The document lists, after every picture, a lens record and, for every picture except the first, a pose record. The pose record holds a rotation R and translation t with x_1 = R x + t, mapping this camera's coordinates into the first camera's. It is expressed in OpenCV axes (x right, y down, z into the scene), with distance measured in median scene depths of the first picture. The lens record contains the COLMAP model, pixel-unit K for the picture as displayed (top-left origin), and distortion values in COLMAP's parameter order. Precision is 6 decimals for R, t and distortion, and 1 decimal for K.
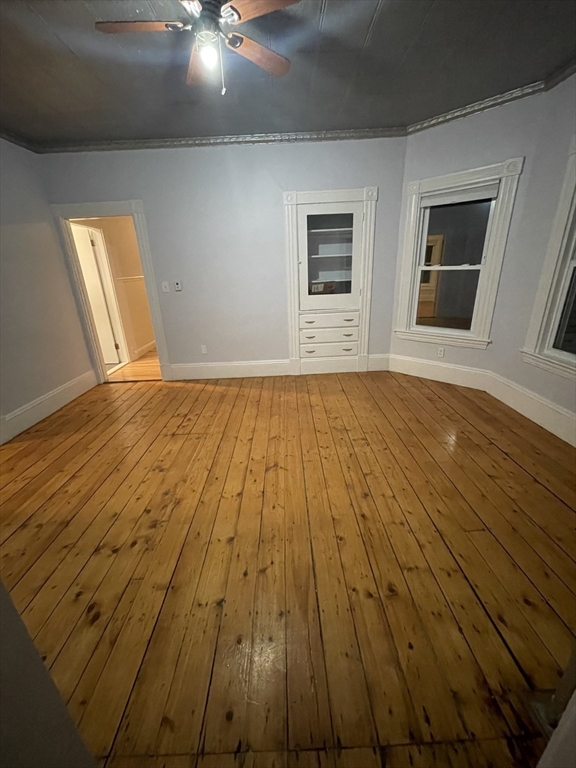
lens RADIAL K [[310.2, 0, 289.0], [0, 310.2, 380.8], [0, 0, 1]] dist [-0.023132, -0.000489]
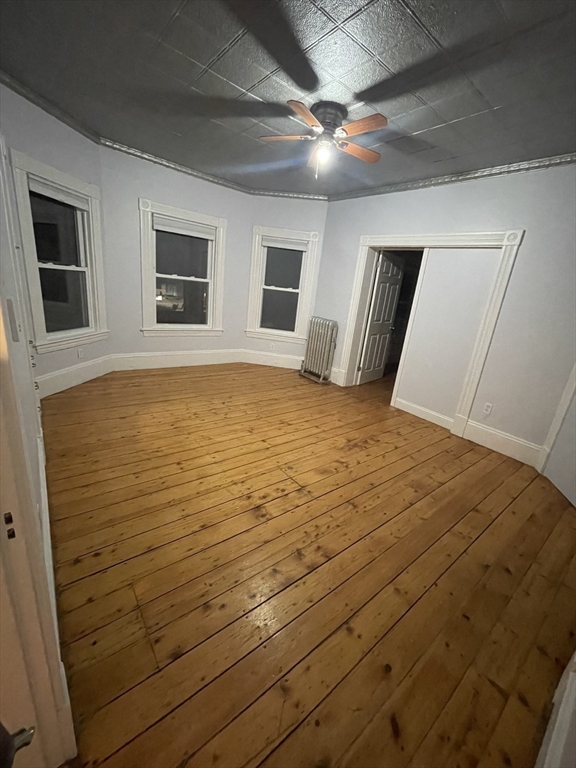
lens RADIAL K [[310.2, 0, 288.5], [0, 310.2, 383.5], [0, 0, 1]] dist [-0.023132, -0.000489]
pose [[-0.612308, -0.273611, 0.741765, -1.416218], [0.184399, 0.862910, 0.470514, -0.729296], [-0.768815, 0.424880, -0.477913, 2.086451]]
